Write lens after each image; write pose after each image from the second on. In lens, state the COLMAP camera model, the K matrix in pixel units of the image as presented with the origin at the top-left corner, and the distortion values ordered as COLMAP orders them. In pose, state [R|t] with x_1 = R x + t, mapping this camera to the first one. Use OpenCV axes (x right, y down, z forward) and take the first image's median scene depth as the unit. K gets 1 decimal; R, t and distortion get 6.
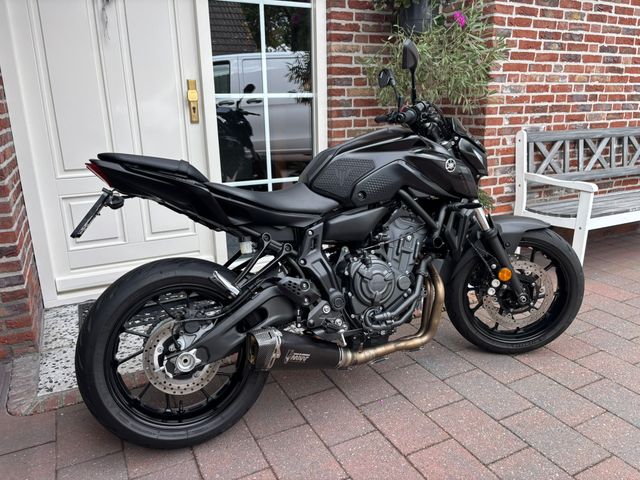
lens RADIAL K [[494.0, 0, 325.4], [0, 494.0, 242.6], [0, 0, 1]] dist [0.038898, -0.064305]
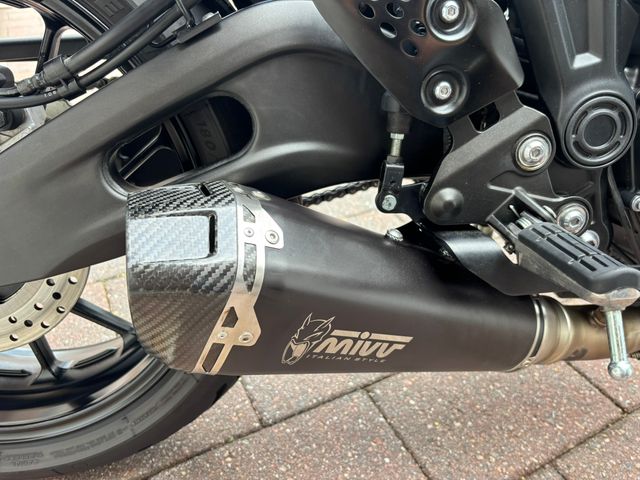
lens RADIAL K [[494.0, 0, 320.4], [0, 494.0, 240.0], [0, 0, 1]] dist [0.038898, -0.064305]
pose [[0.945140, 0.221415, -0.240179, -0.012898], [-0.129399, 0.928862, 0.347089, 0.057239], [0.299944, -0.296969, 0.906556, 0.408533]]
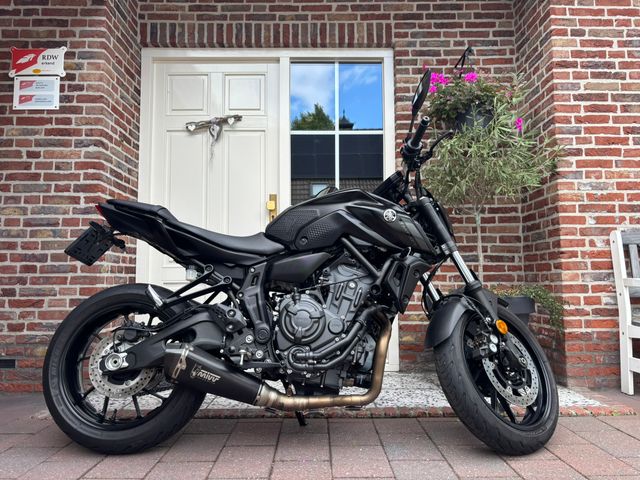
lens RADIAL K [[494.0, 0, 314.3], [0, 494.0, 236.1], [0, 0, 1]] dist [0.038898, -0.064305]
pose [[0.890537, -0.032861, -0.453723, 0.331464], [-0.133757, 0.934384, -0.330204, 0.141255], [0.434803, 0.354748, 0.827708, 0.066290]]
